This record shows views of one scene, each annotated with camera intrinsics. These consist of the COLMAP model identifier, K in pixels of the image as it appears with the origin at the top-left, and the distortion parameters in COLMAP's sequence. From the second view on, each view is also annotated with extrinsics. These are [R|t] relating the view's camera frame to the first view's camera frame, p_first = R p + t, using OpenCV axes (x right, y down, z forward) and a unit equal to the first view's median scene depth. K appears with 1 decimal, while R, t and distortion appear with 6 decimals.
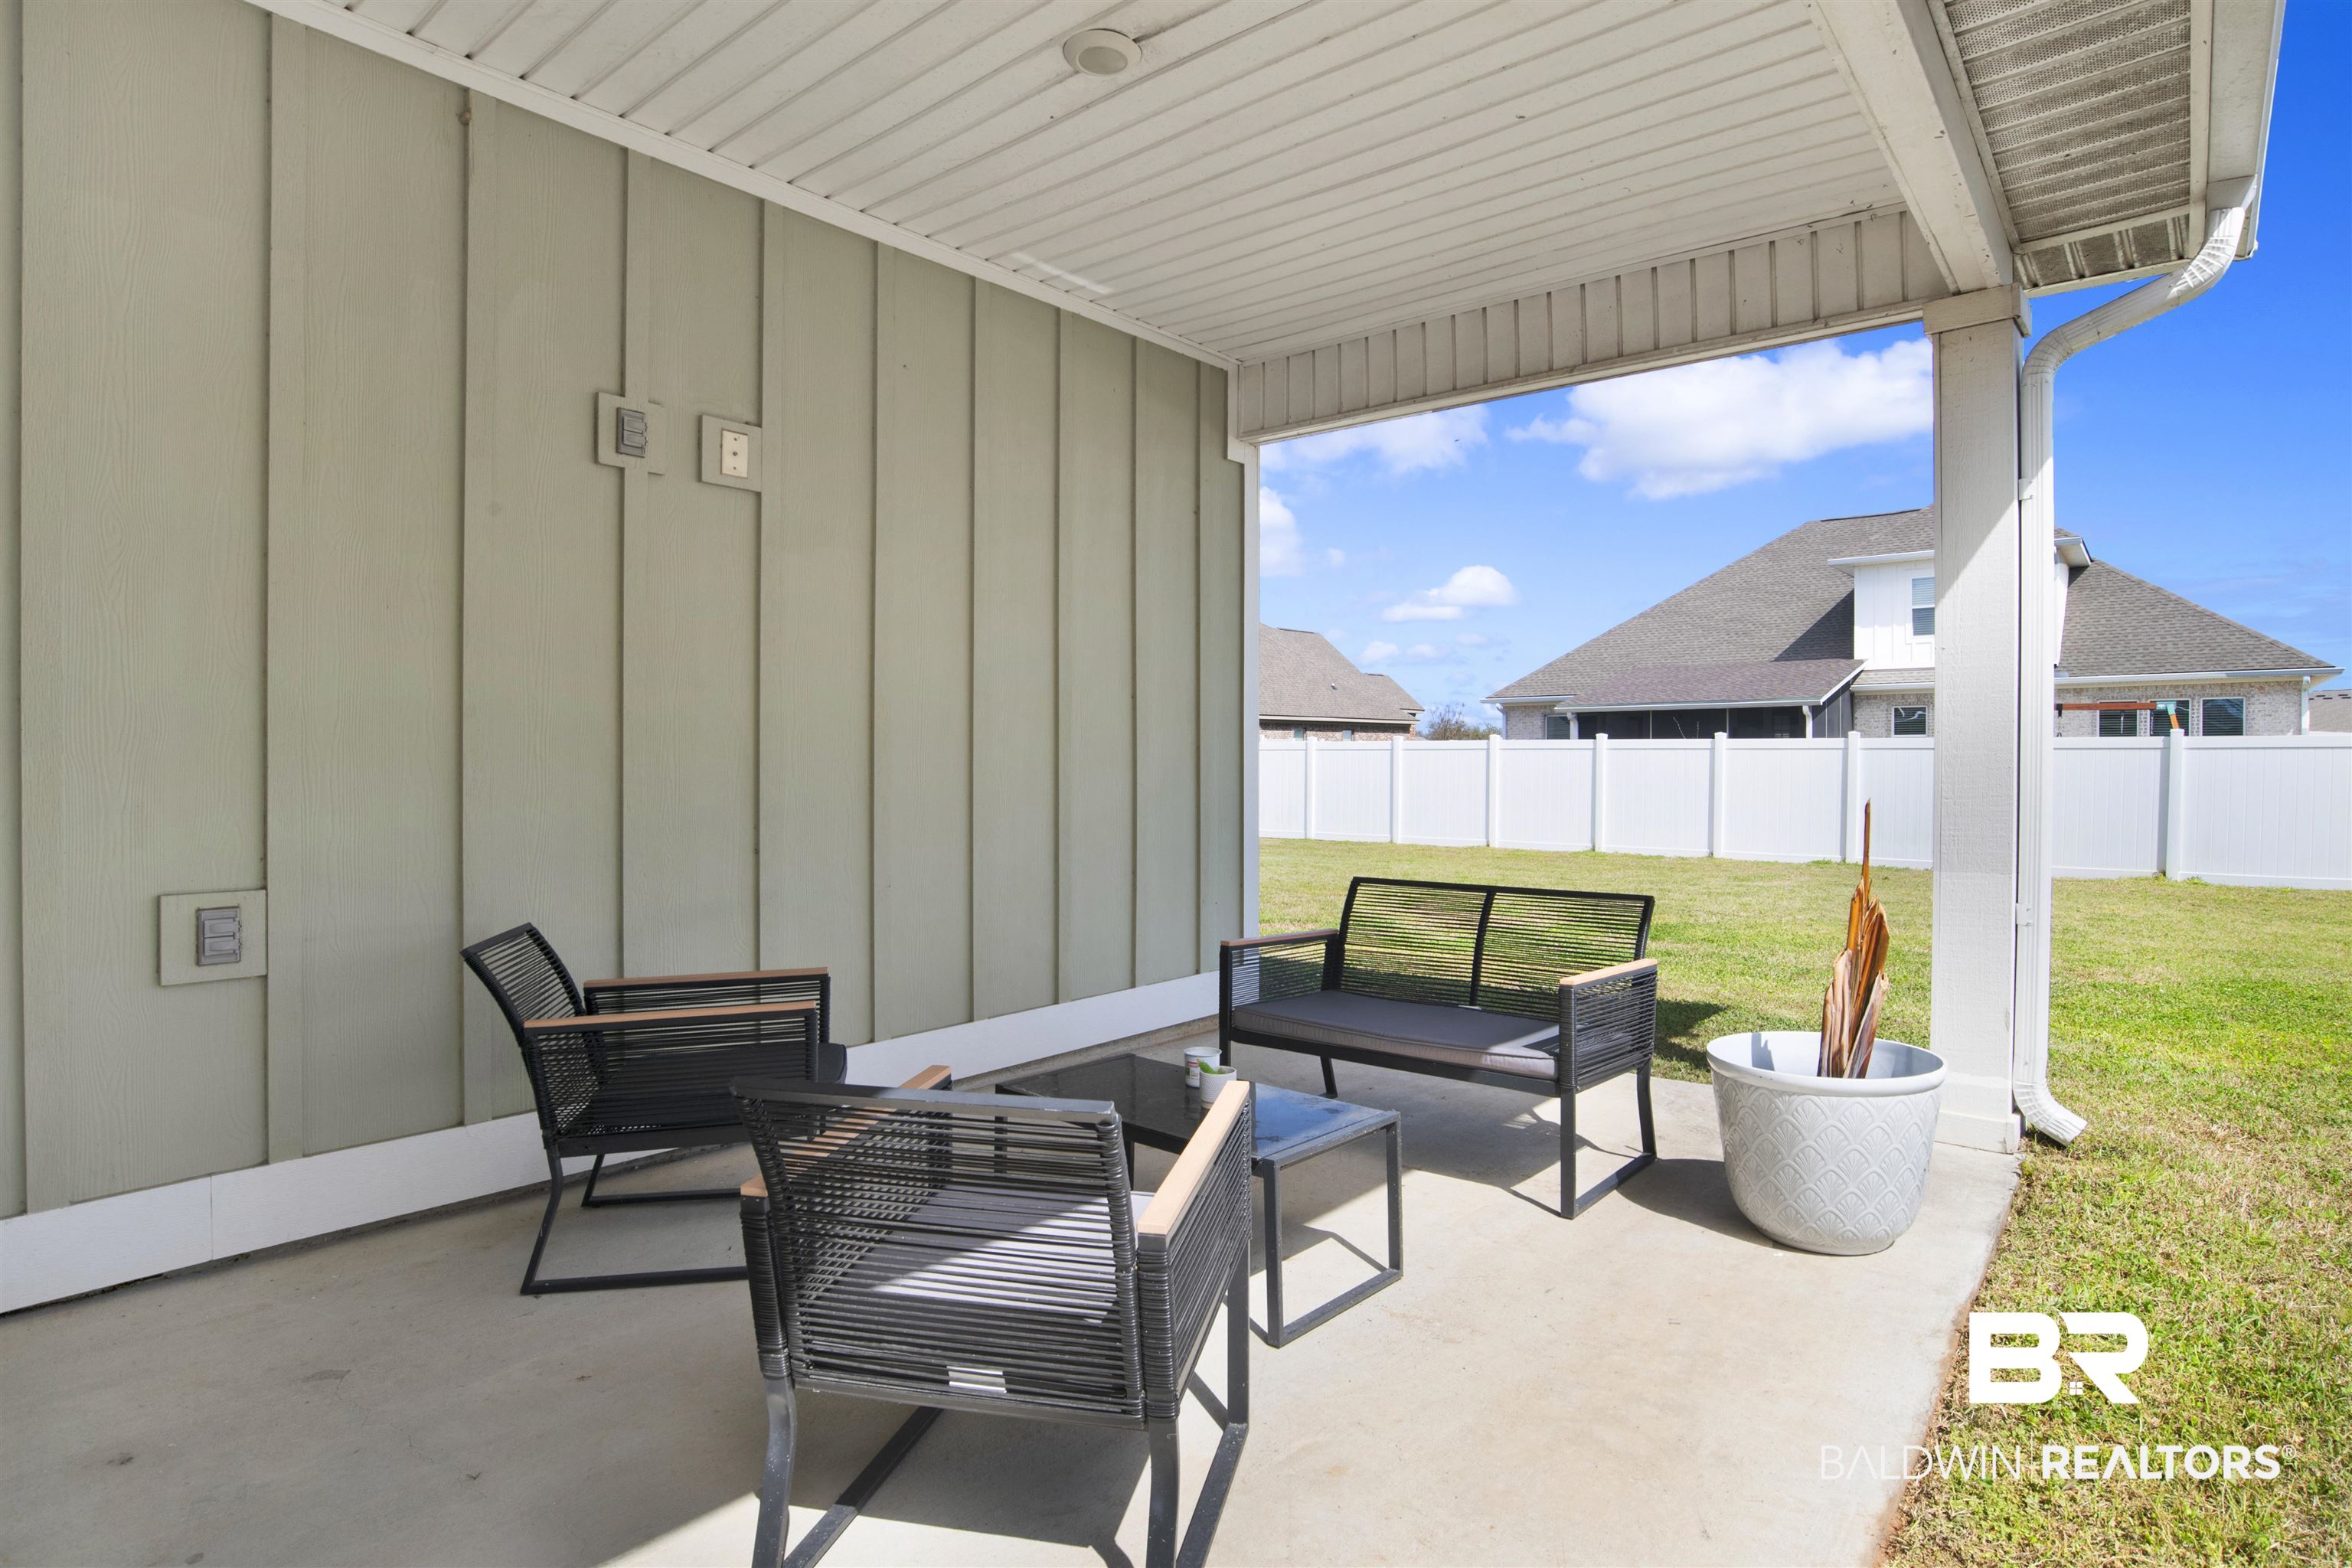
lens RADIAL K [[1239.2, 0, 1185.0], [0, 1239.2, 771.8], [0, 0, 1]] dist [-0.079390, 0.024714]
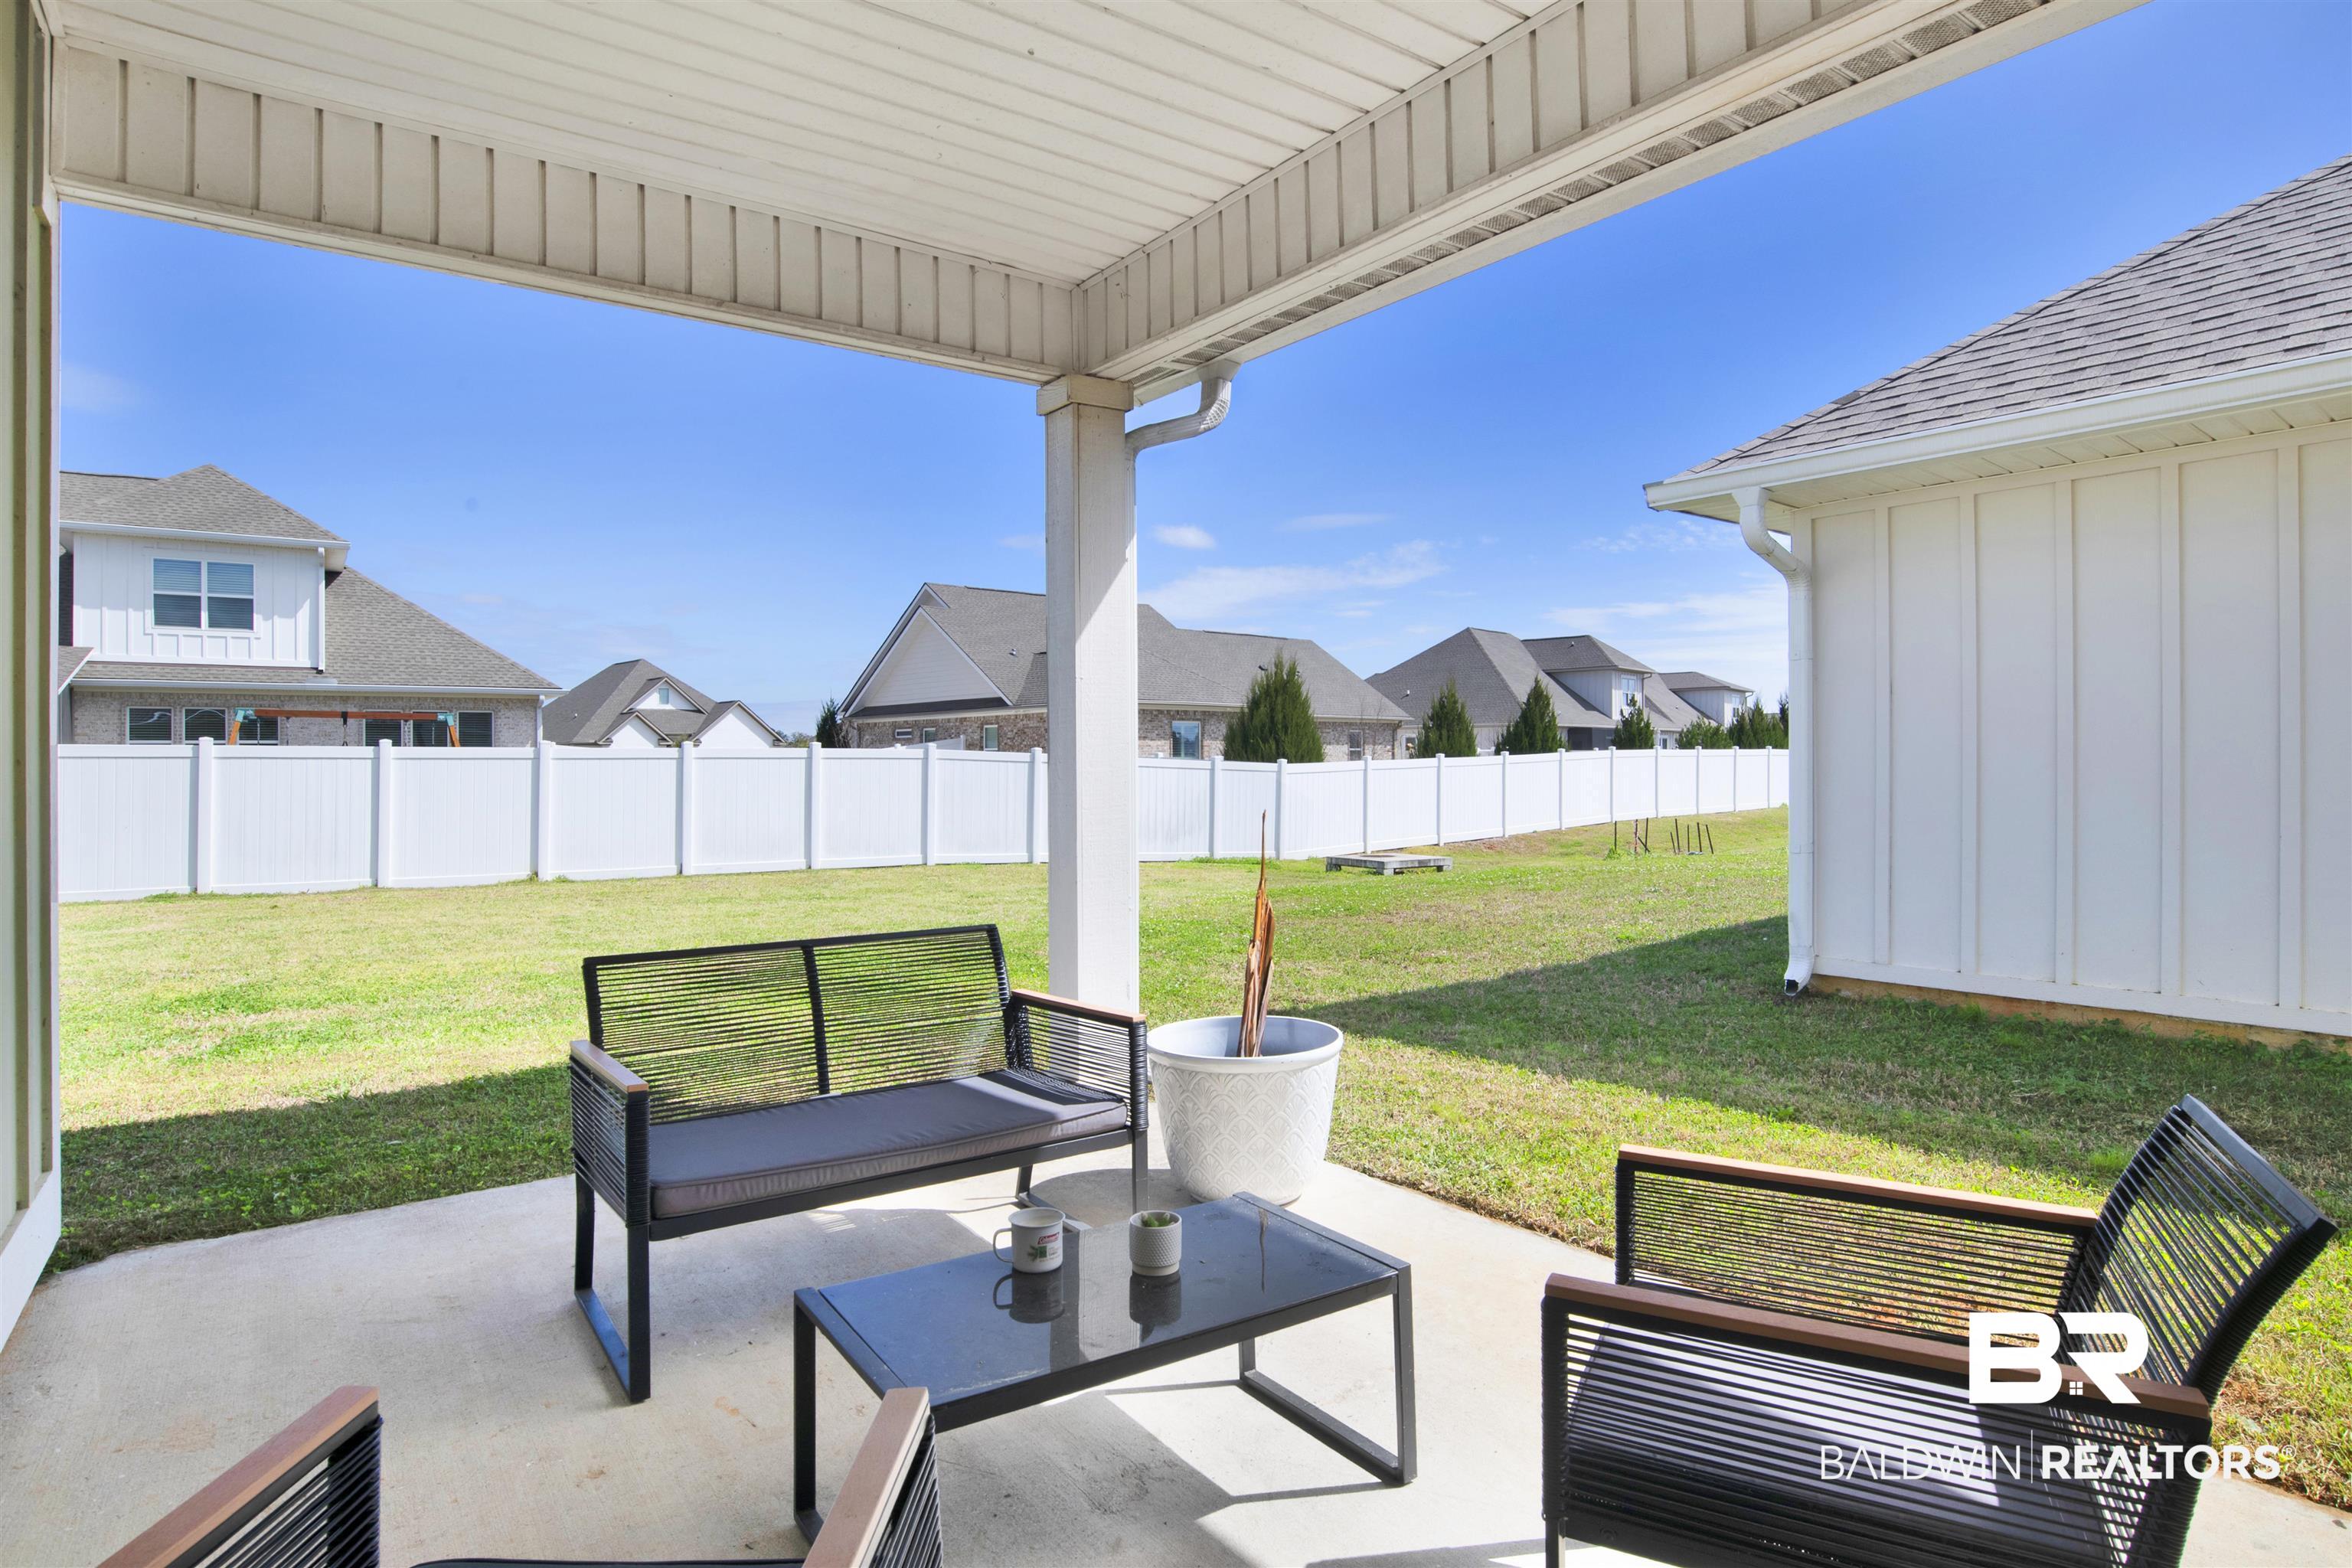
lens RADIAL K [[1277.7, 0, 1177.6], [0, 1277.7, 769.2], [0, 0, 1]] dist [-0.068418, 0.027508]
pose [[0.249900, -0.003095, 0.968267, -0.072733], [0.011593, 0.999933, 0.000204, -0.002279], [-0.968202, 0.011175, 0.249919, 0.084558]]
